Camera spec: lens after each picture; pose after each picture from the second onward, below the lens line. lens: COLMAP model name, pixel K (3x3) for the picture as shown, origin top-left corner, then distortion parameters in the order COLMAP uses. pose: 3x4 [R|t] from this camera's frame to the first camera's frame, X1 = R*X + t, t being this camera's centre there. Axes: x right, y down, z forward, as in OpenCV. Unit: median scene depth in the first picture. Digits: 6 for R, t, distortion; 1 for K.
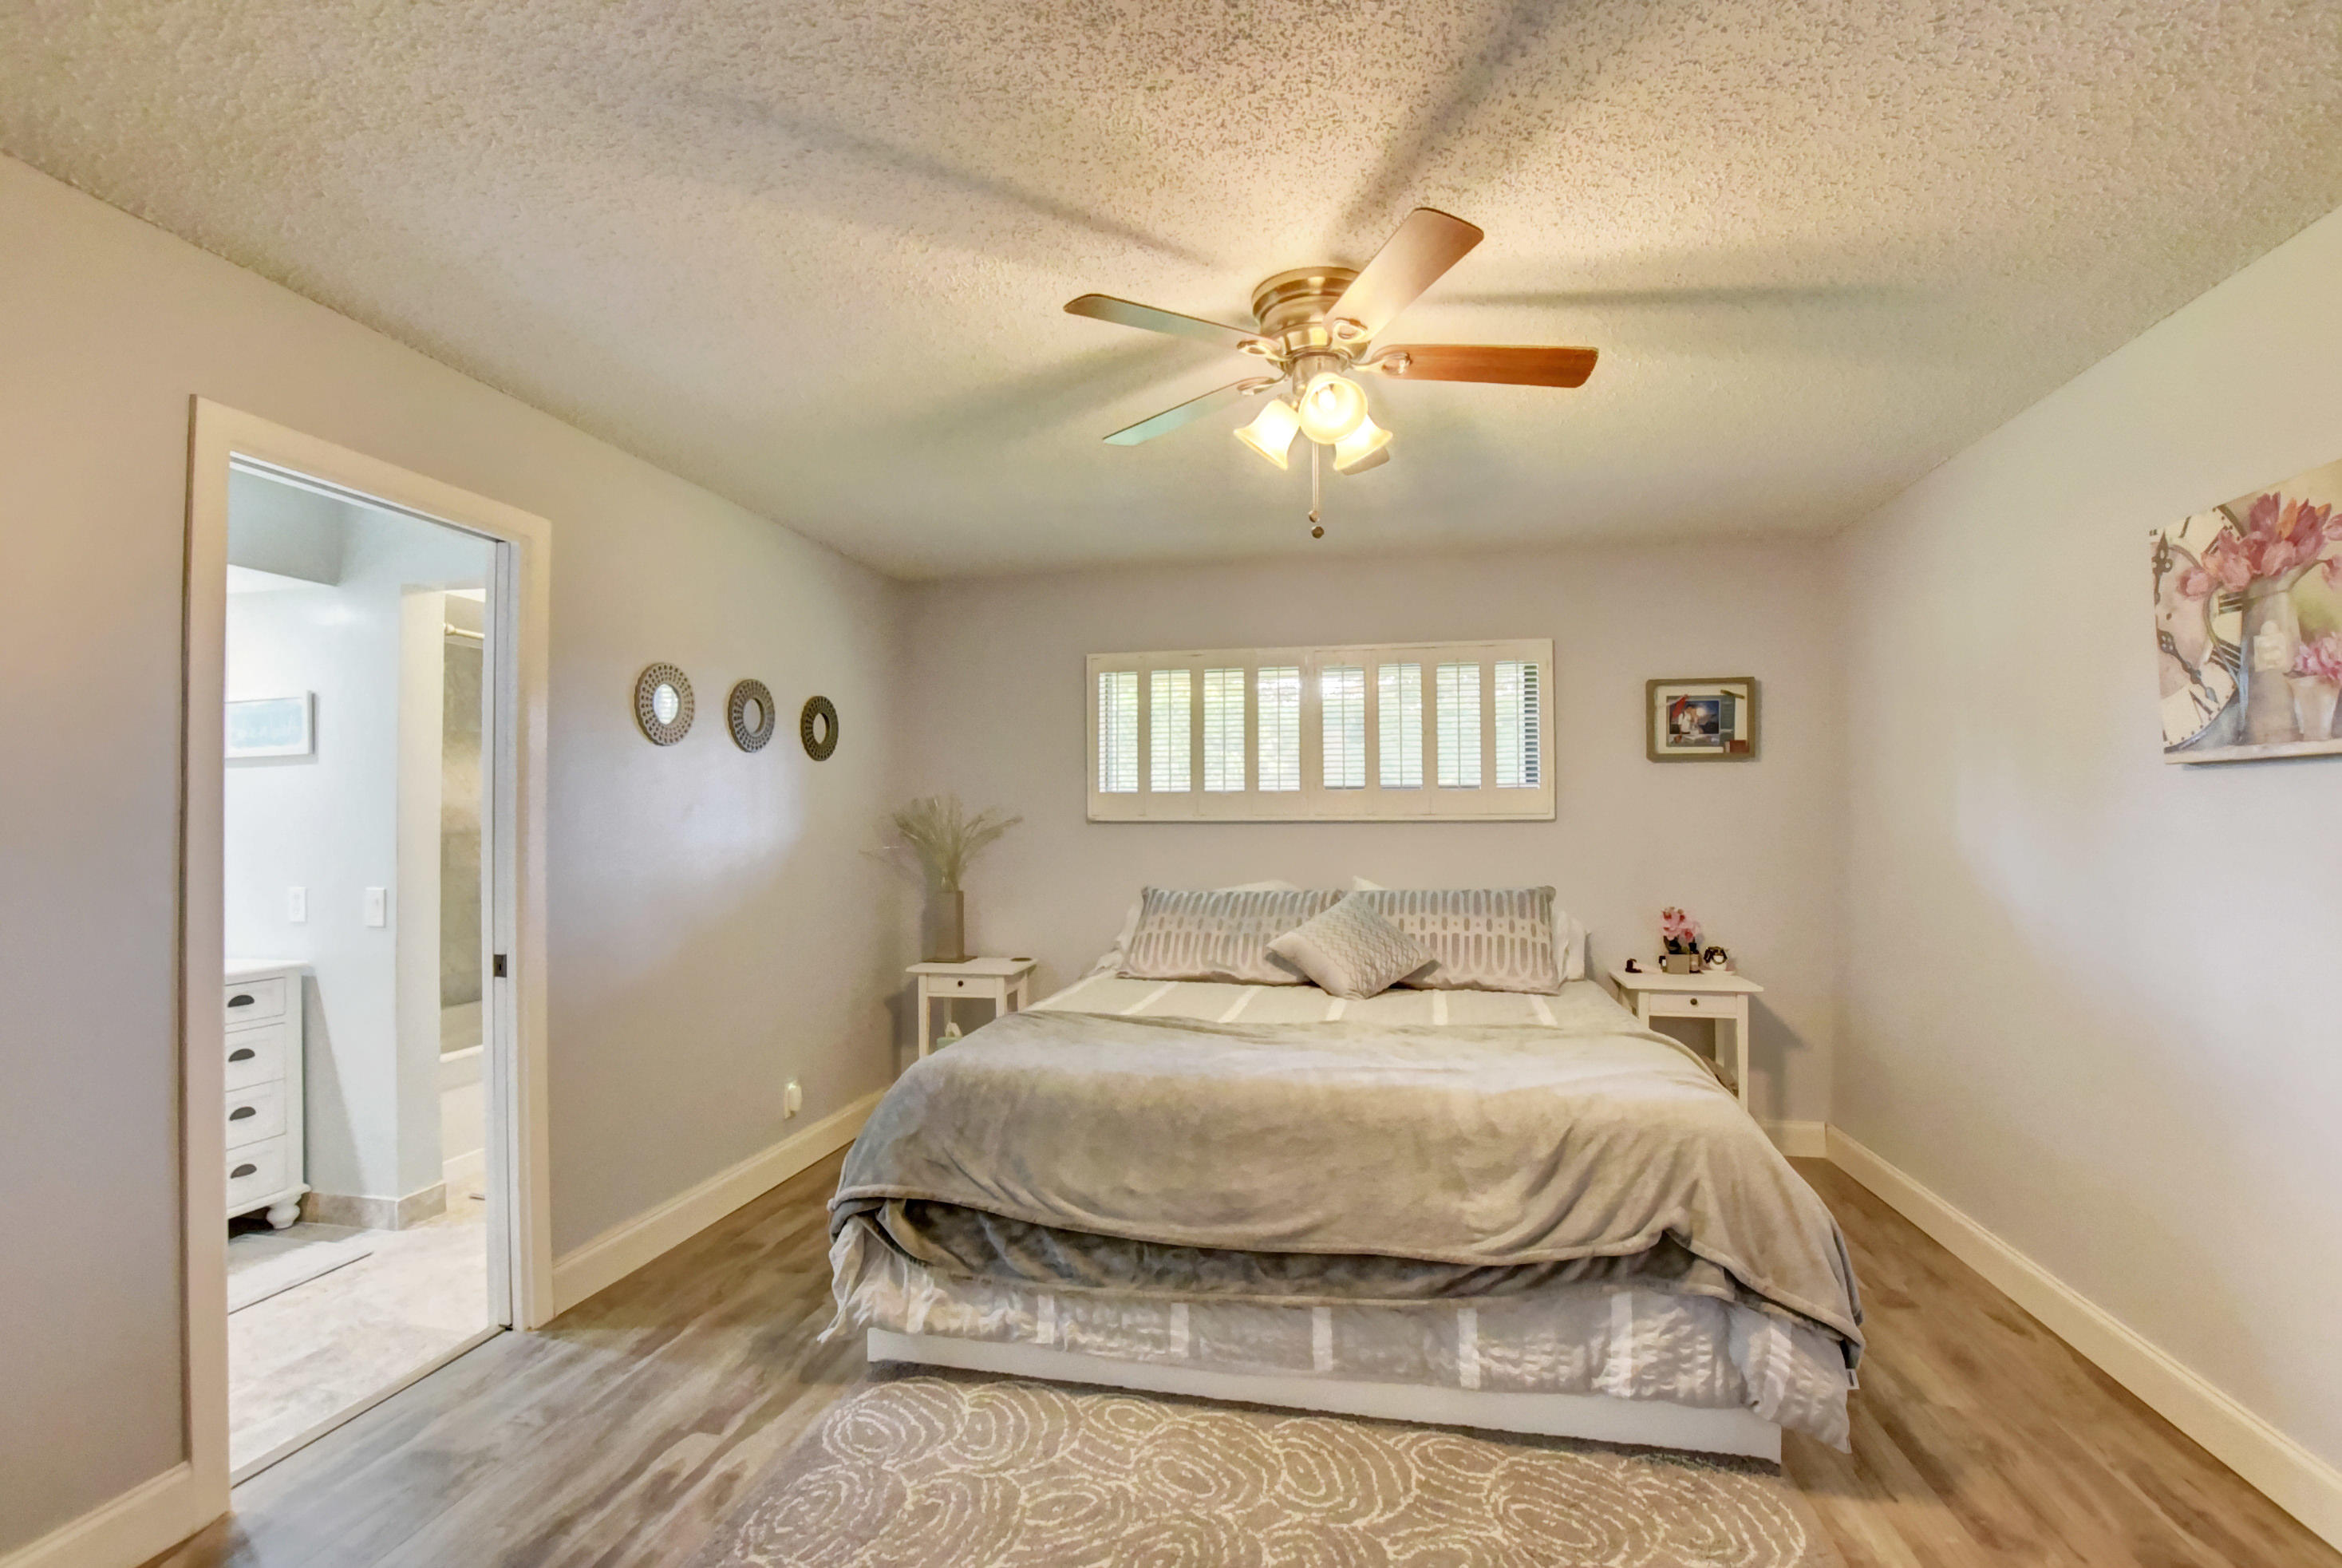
lens RADIAL K [[1039.6, 0, 1162.8], [0, 1039.6, 798.6], [0, 0, 1]] dist [-0.033583, 0.004740]
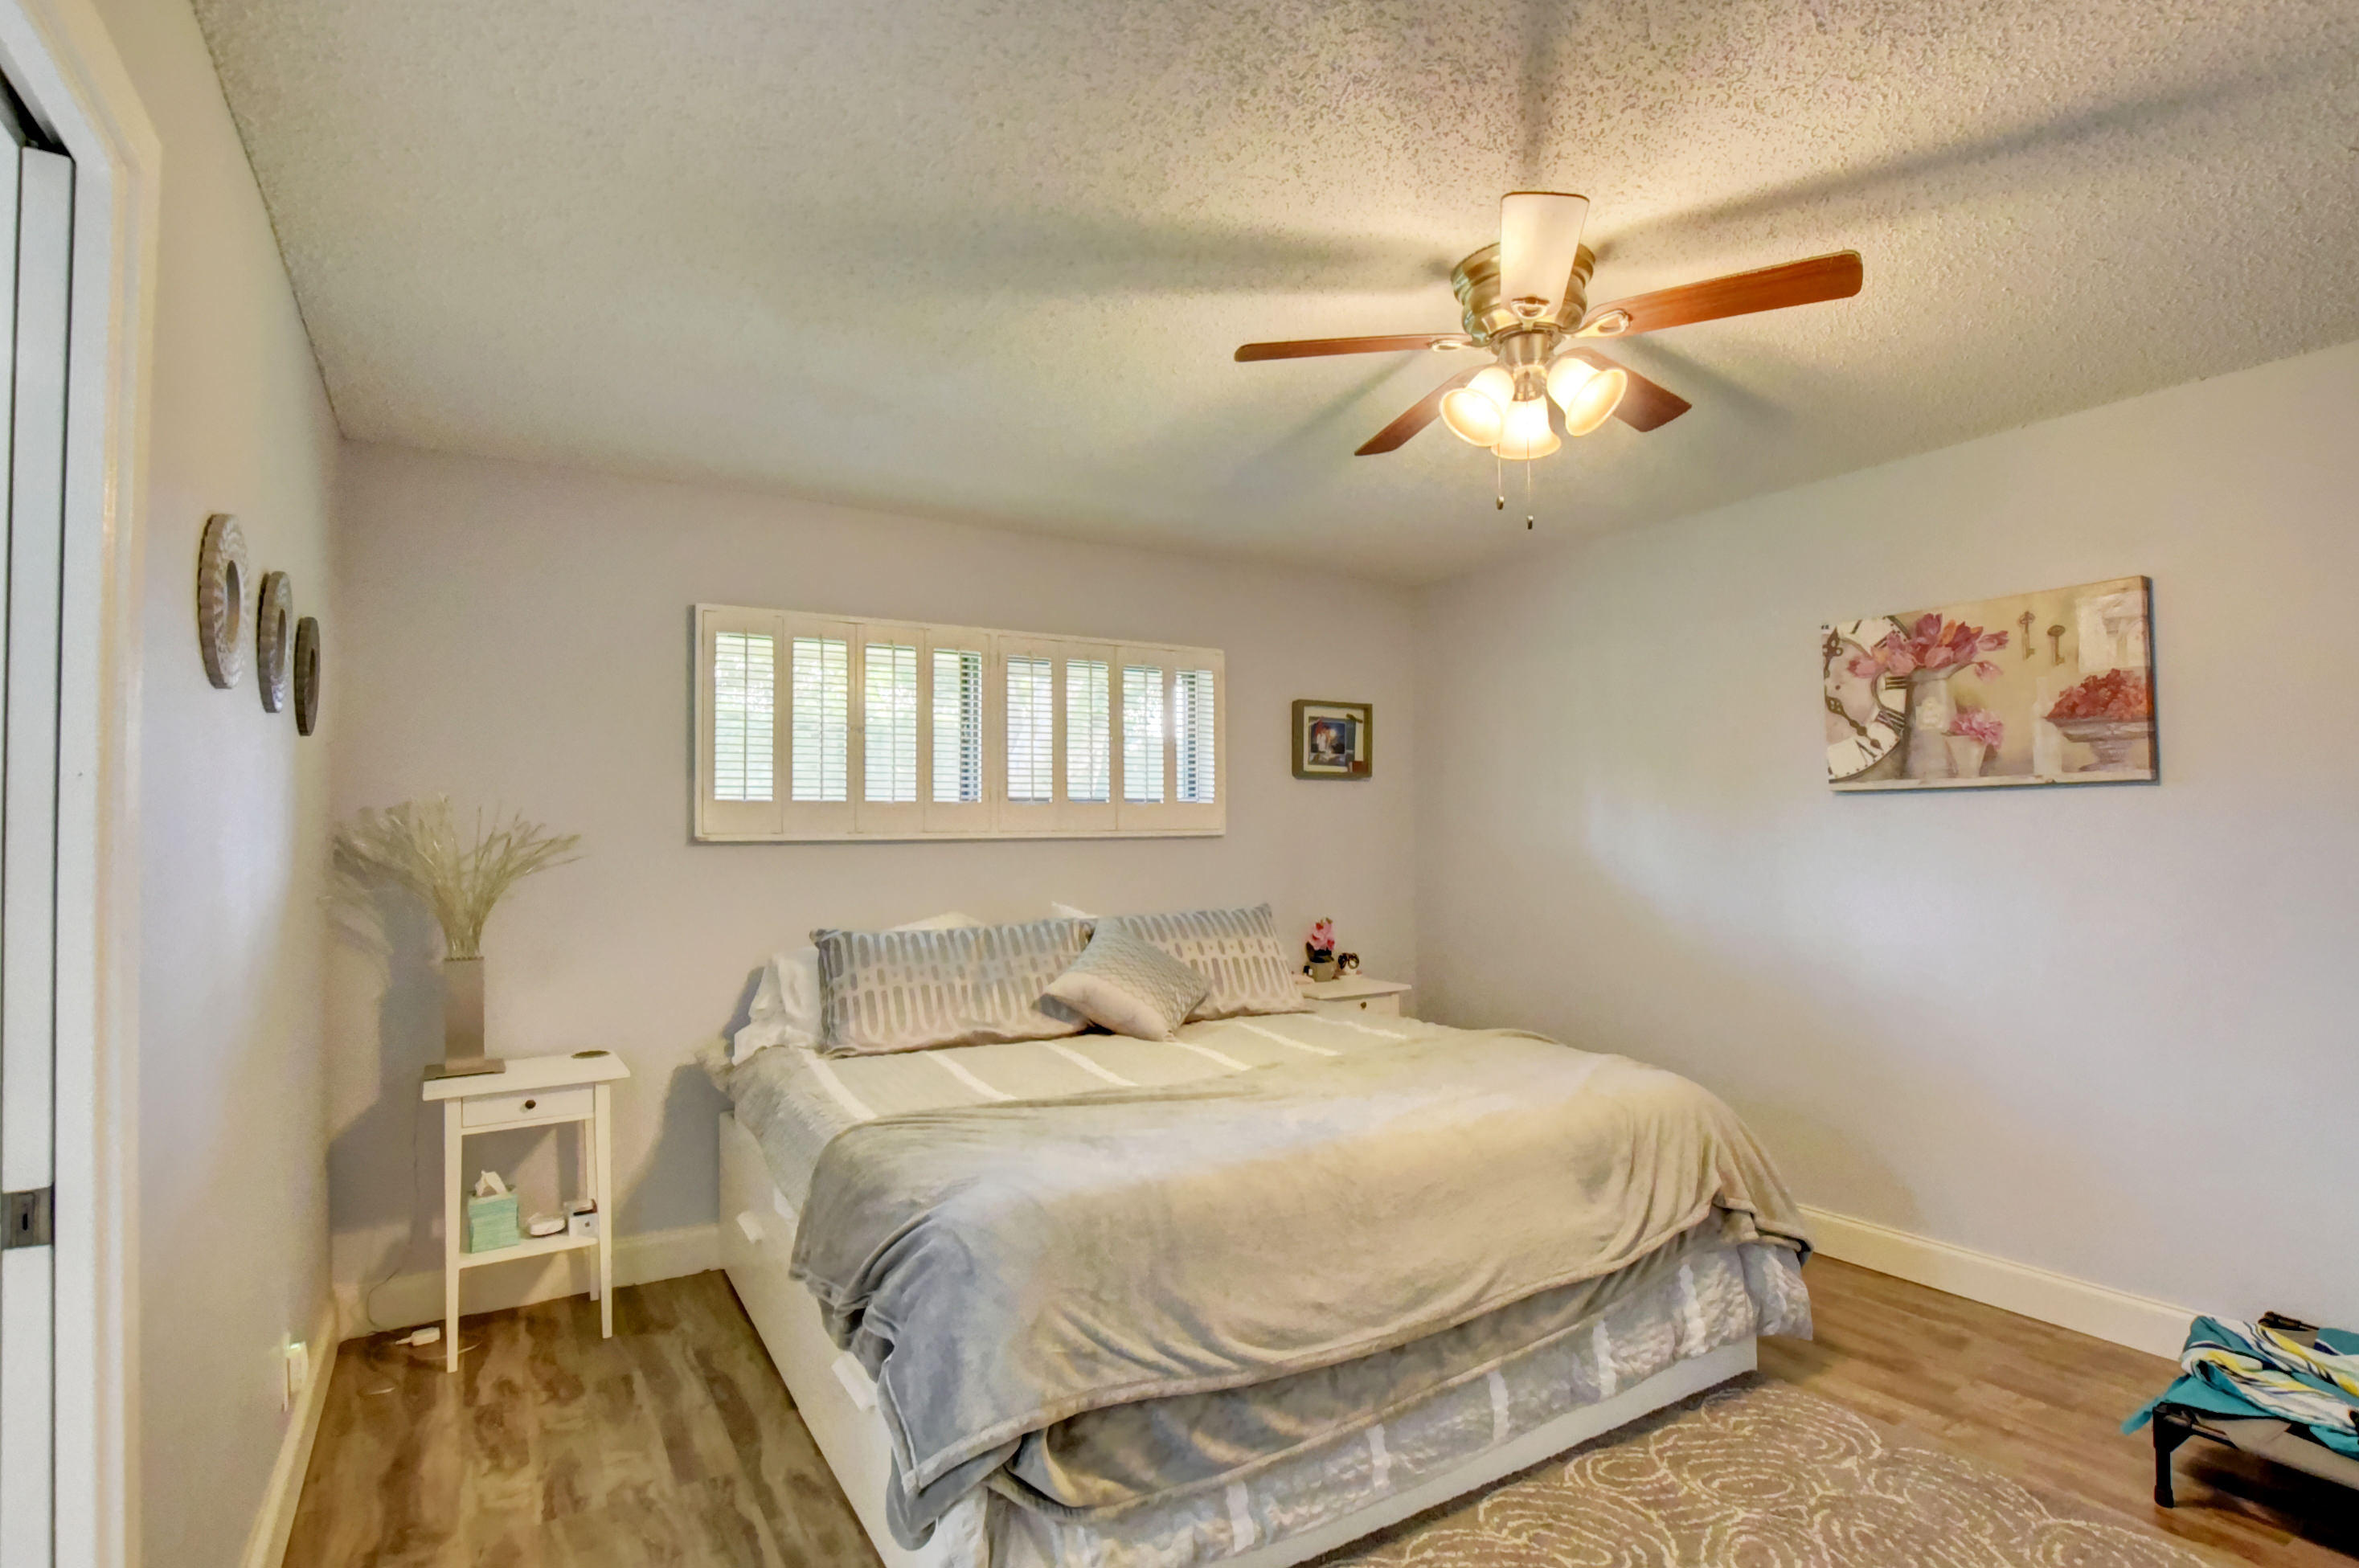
lens RADIAL K [[1143.8, 0, 1179.6], [0, 1143.8, 801.1], [0, 0, 1]] dist [-0.026274, -0.000852]
pose [[0.724167, 0.013762, 0.689487, -0.718655], [-0.005190, 0.999881, -0.014507, 0.007306], [-0.689605, 0.006928, 0.724153, 0.446072]]
